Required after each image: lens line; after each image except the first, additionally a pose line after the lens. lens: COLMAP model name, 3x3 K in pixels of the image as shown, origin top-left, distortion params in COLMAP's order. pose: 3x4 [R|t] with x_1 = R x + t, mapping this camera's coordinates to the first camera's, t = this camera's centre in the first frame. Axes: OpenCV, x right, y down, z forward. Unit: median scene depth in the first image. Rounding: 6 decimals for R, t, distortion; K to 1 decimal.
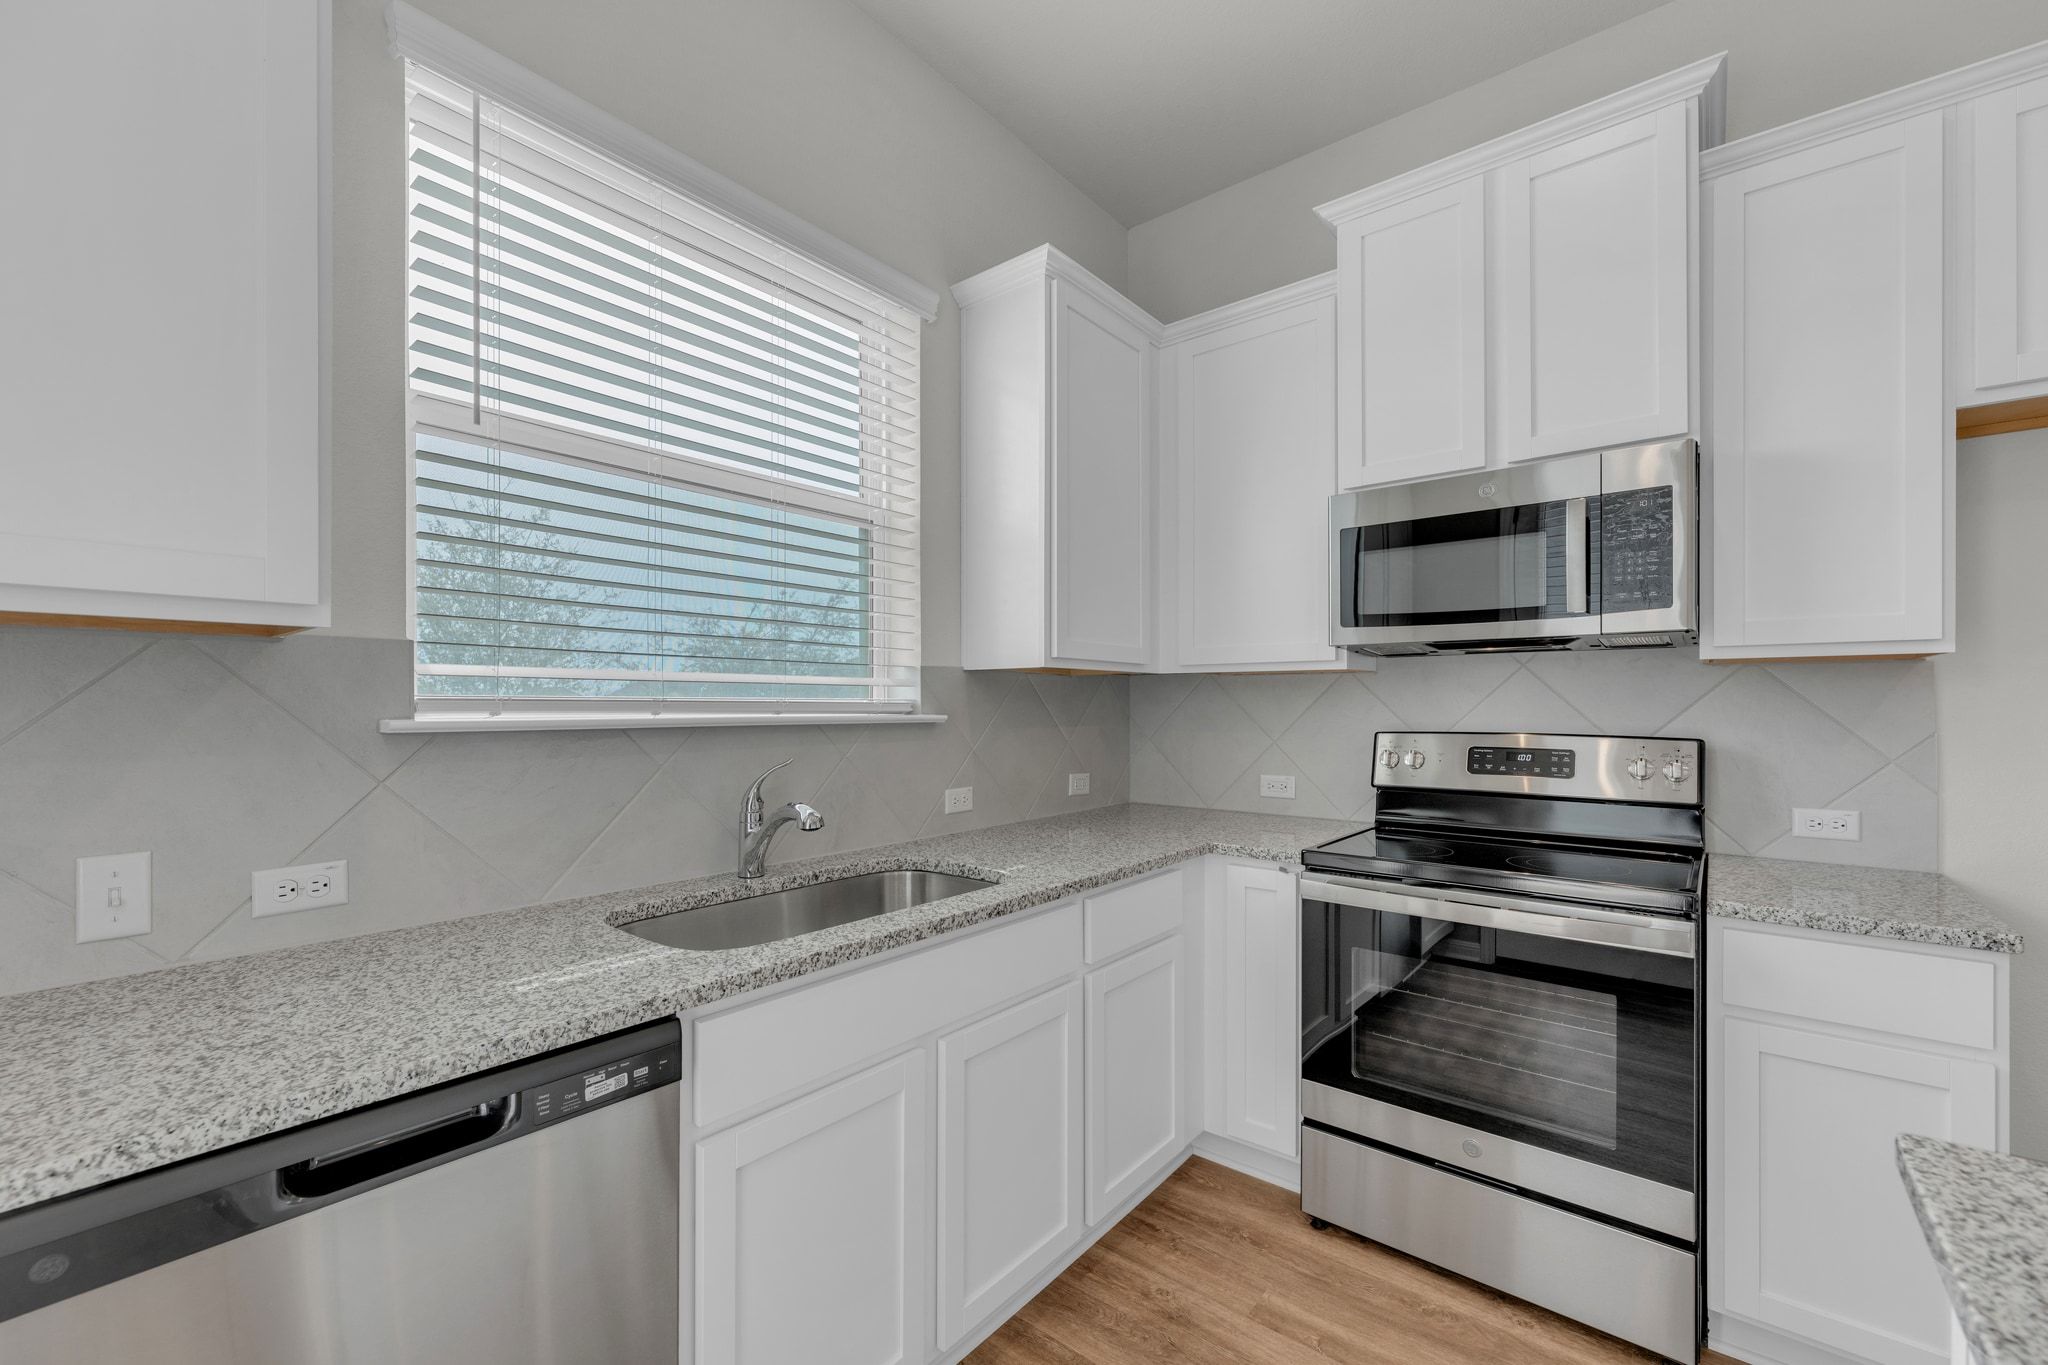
lens RADIAL K [[838.1, 0, 1015.3], [0, 838.1, 700.1], [0, 0, 1]] dist [0.001442, 0.000672]
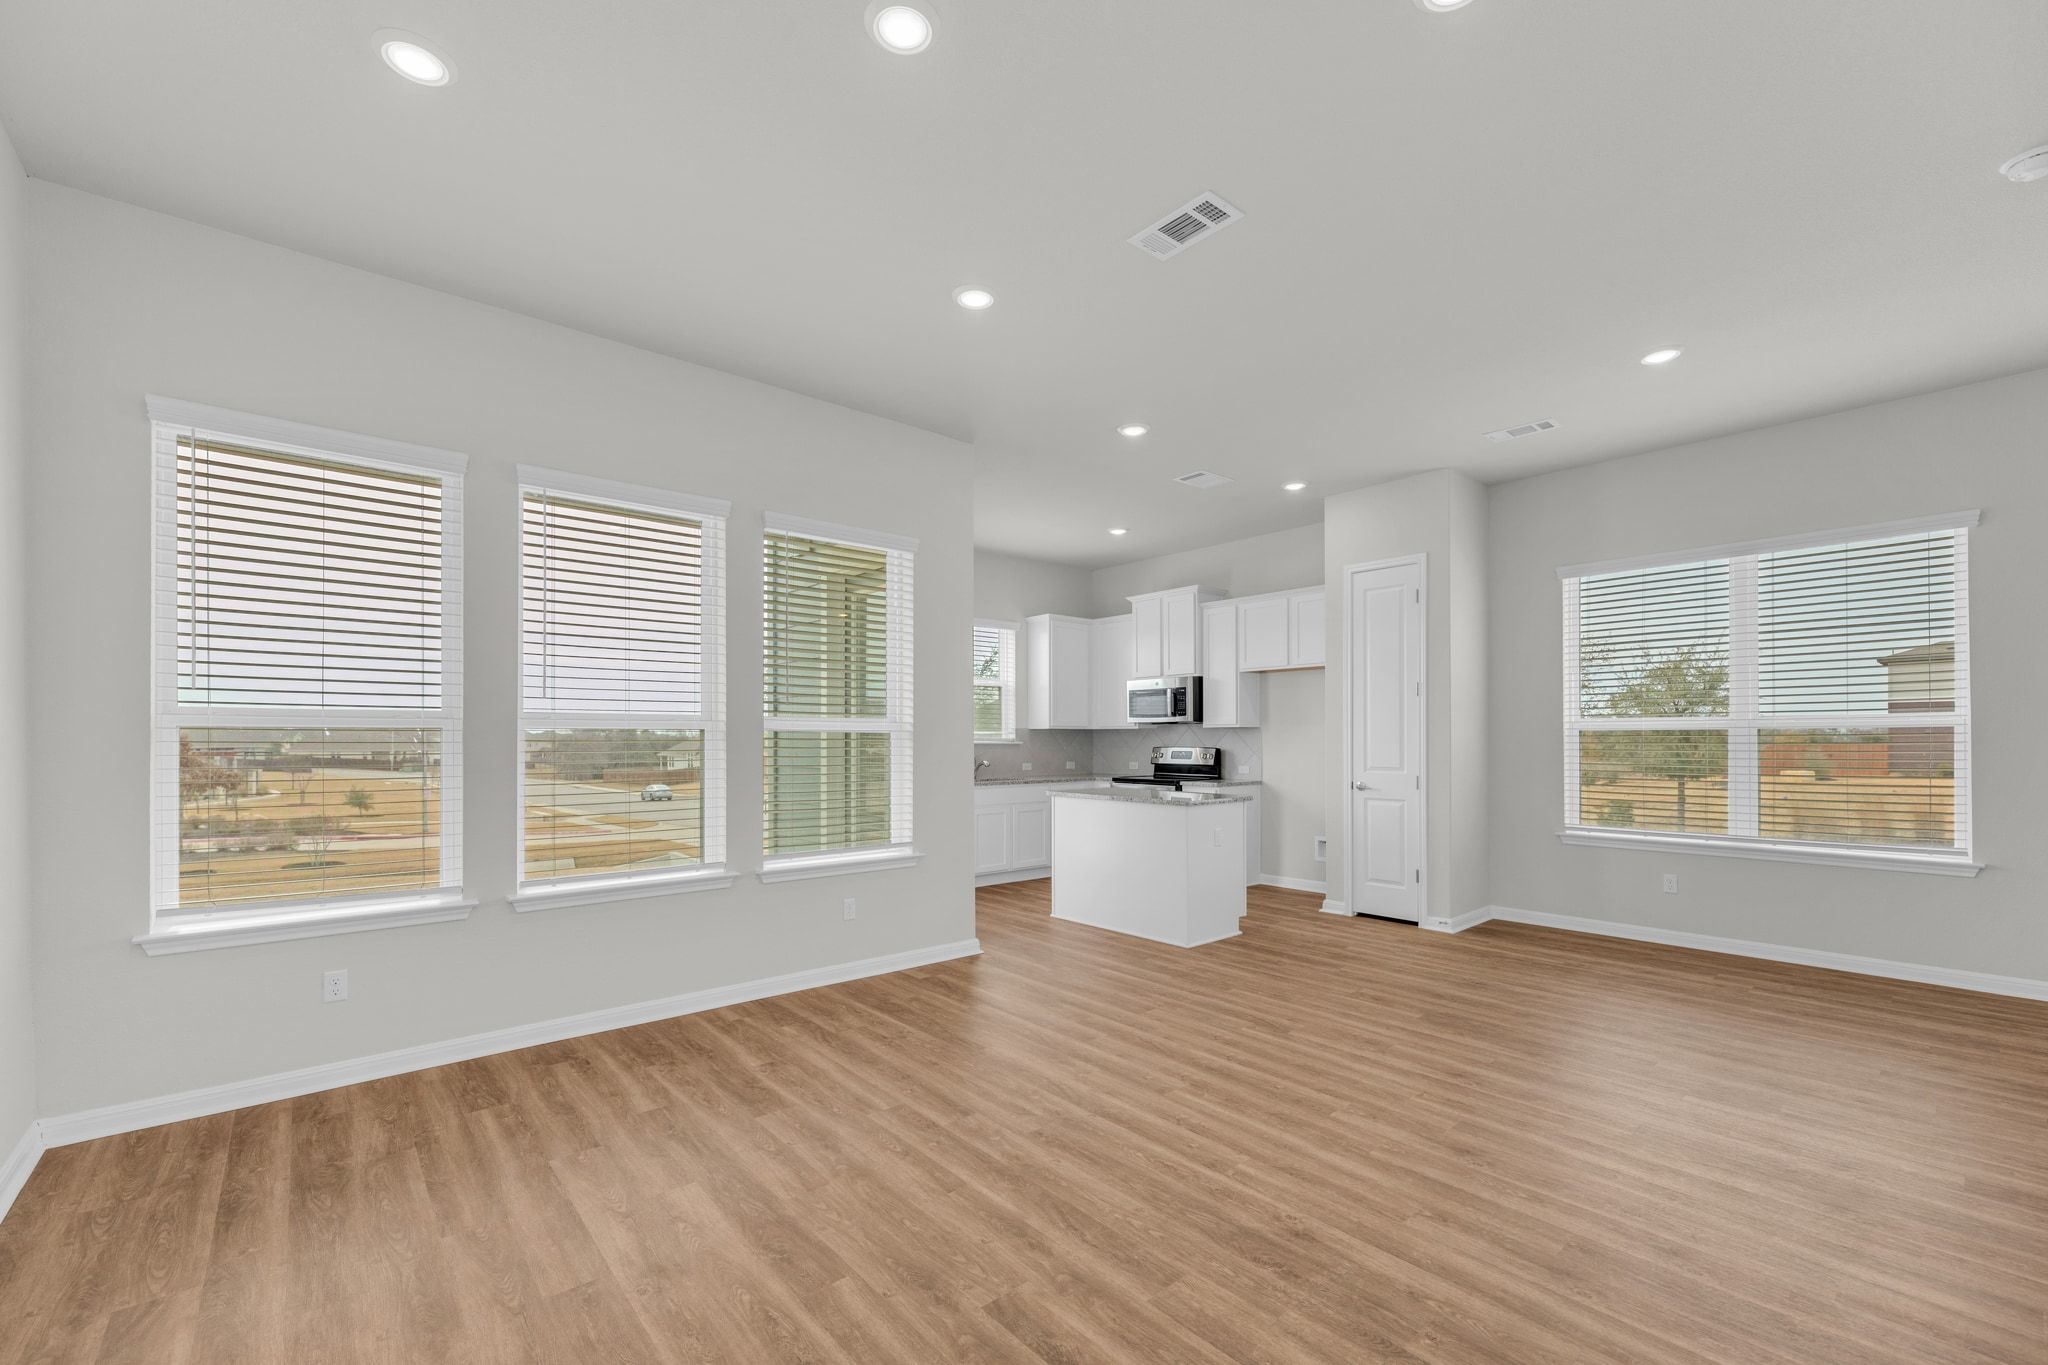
lens RADIAL K [[838.1, 0, 1031.1], [0, 838.1, 746.9], [0, 0, 1]] dist [0.001442, 0.000672]
pose [[0.986546, 0.002237, -0.163470, 0.633362], [-0.000215, 0.999923, 0.012386, -0.004994], [0.163485, -0.012184, 0.986471, -2.971438]]
